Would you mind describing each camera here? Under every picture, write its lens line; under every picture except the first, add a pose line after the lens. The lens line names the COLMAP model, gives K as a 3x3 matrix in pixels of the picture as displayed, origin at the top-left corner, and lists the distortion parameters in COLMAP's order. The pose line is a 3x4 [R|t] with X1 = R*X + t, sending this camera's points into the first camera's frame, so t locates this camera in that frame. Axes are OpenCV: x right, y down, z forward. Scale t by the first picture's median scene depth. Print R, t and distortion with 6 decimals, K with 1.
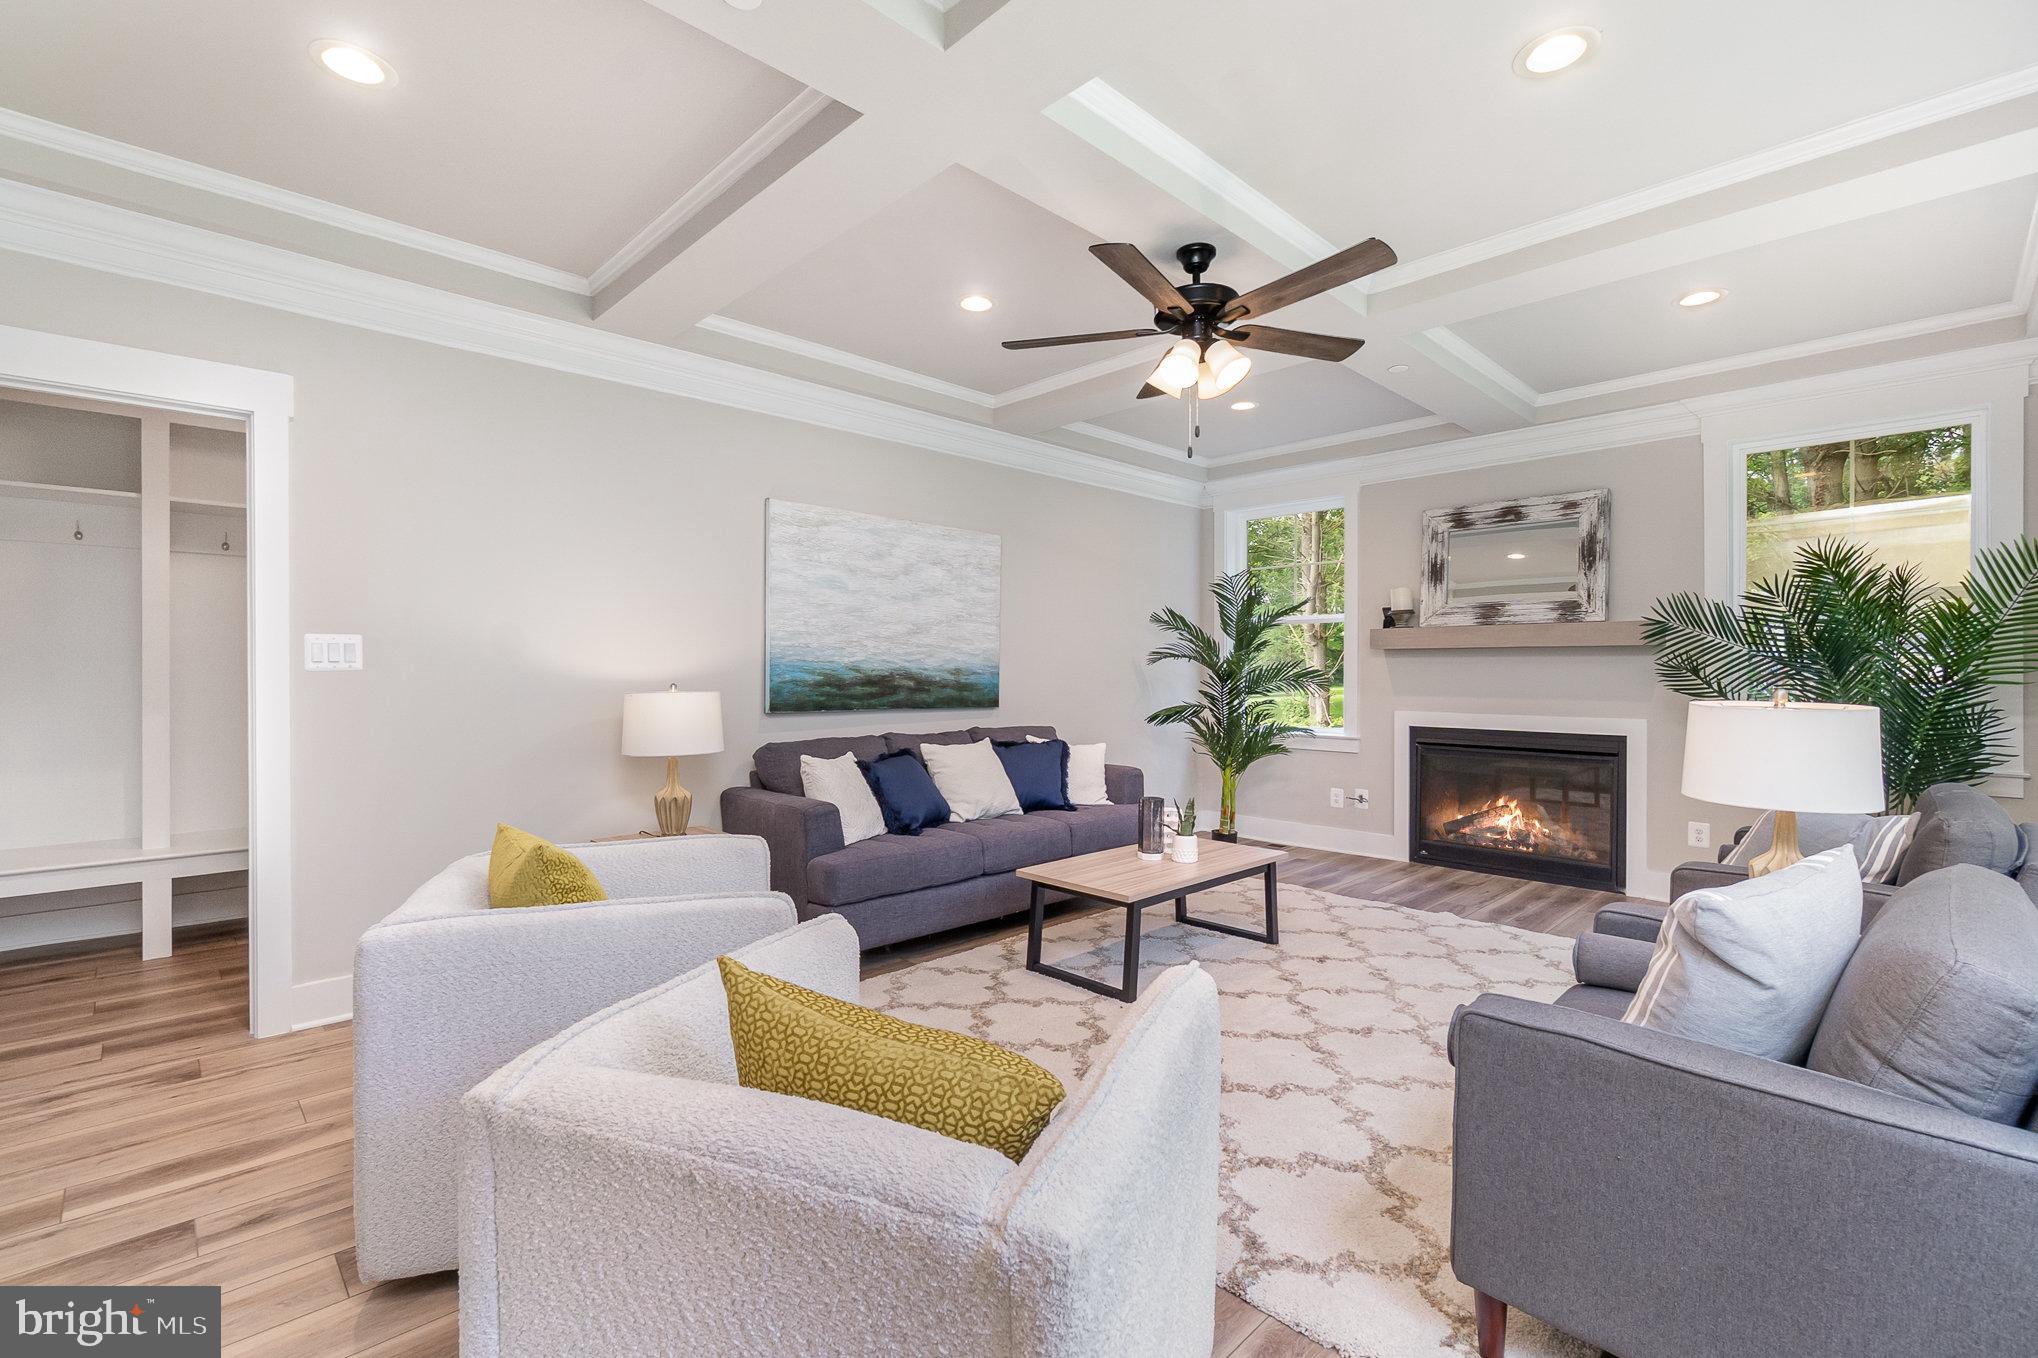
lens RADIAL K [[891.4, 0, 1020.2], [0, 891.4, 679.8], [0, 0, 1]] dist [0.001538, -0.000232]
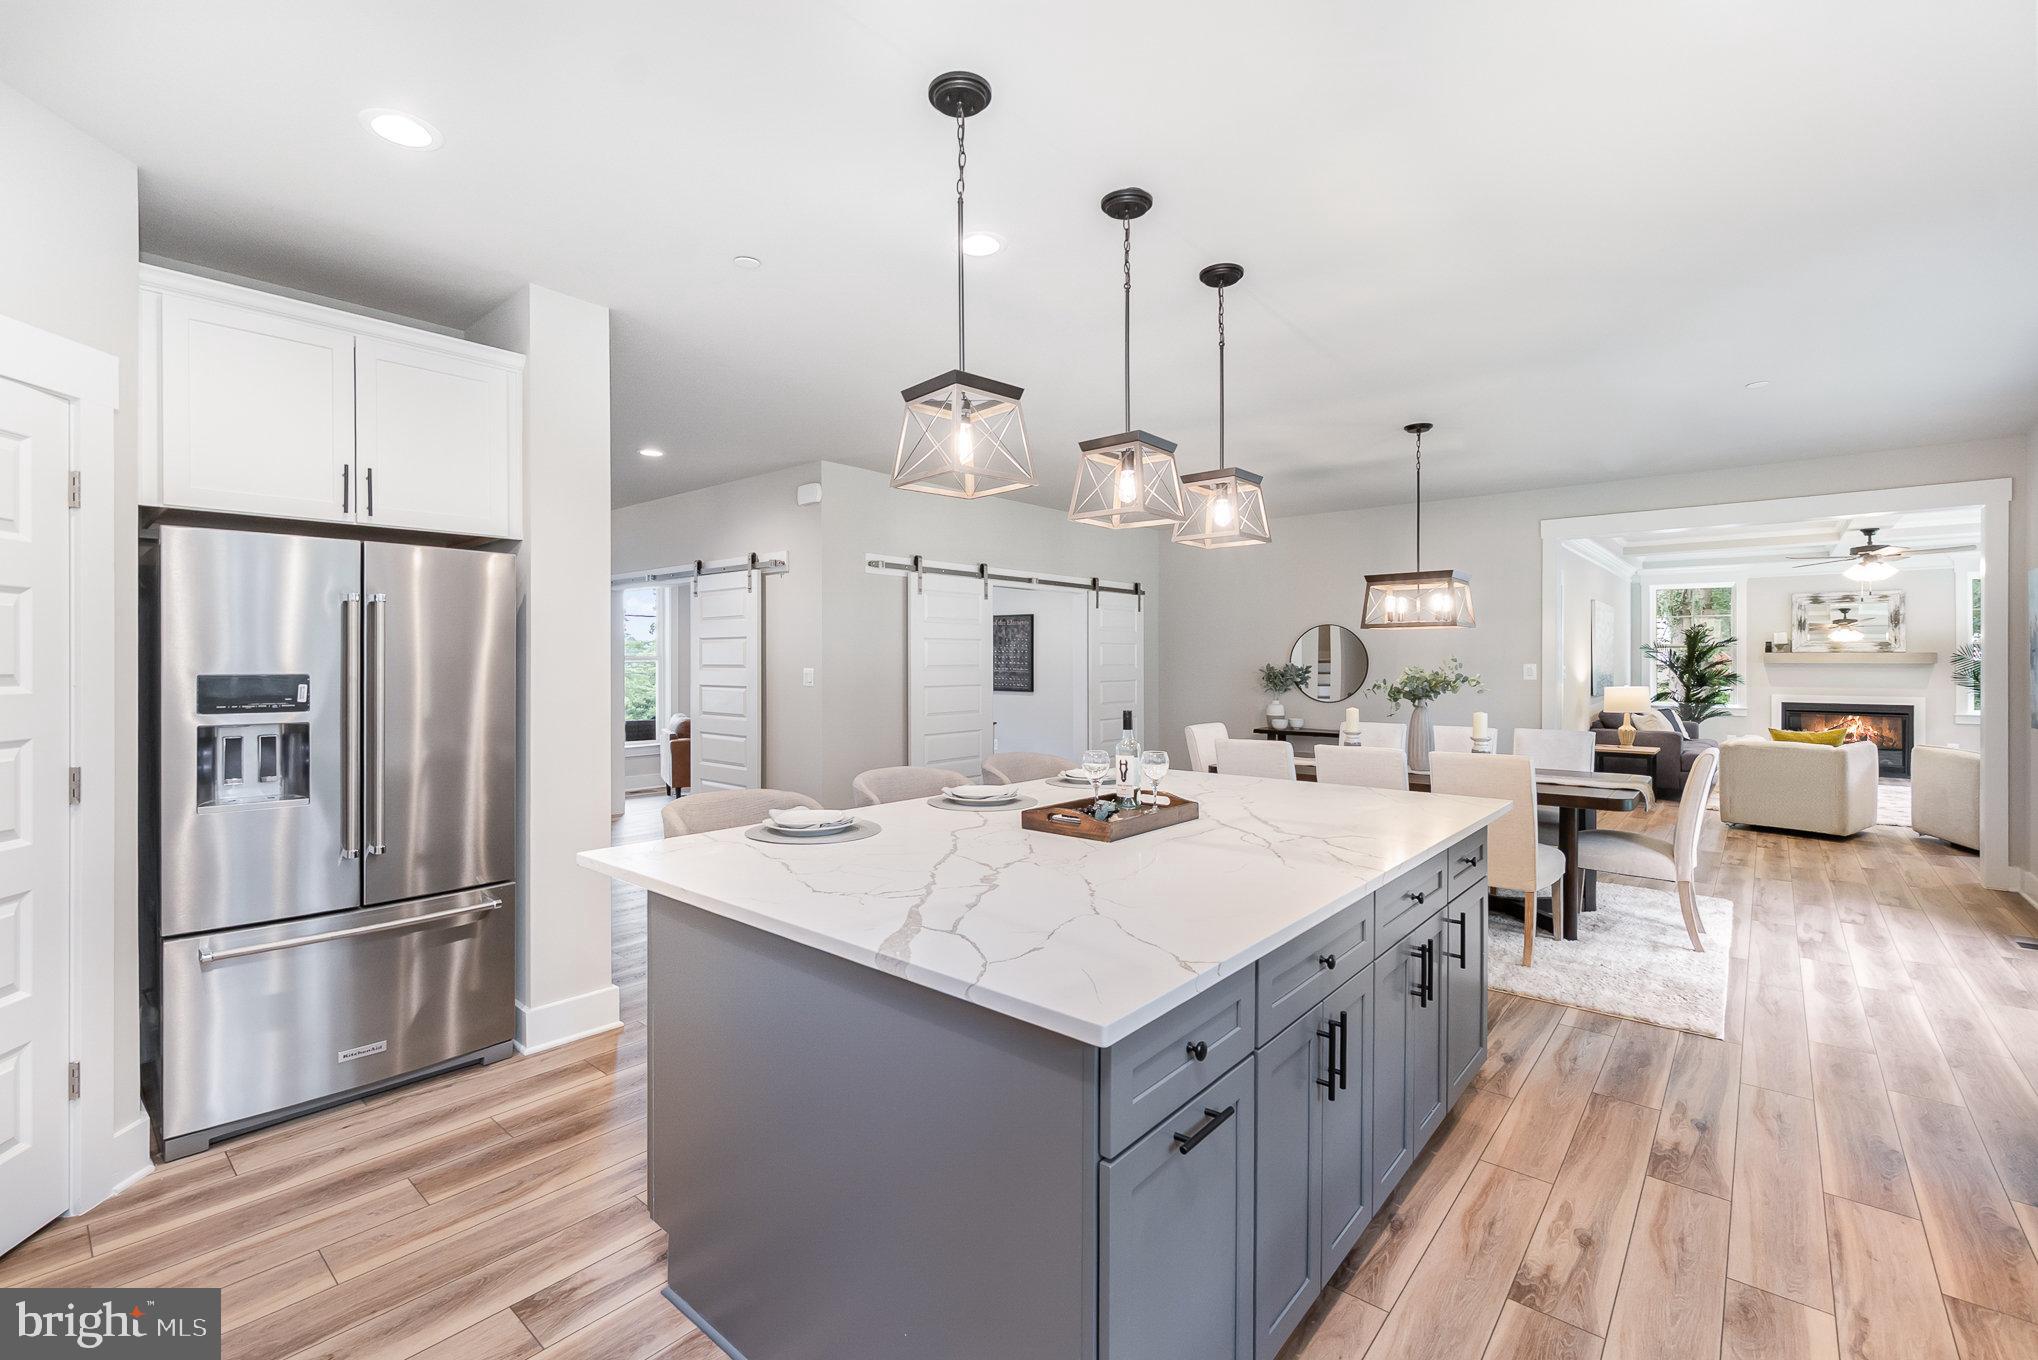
lens RADIAL K [[891.4, 0, 1016.8], [0, 891.4, 669.2], [0, 0, 1]] dist [0.001538, -0.000232]
pose [[0.995513, -0.002818, 0.094588, -1.483103], [0.002897, 0.999996, -0.000702, -0.025181], [-0.094585, 0.000973, 0.995516, -0.829950]]
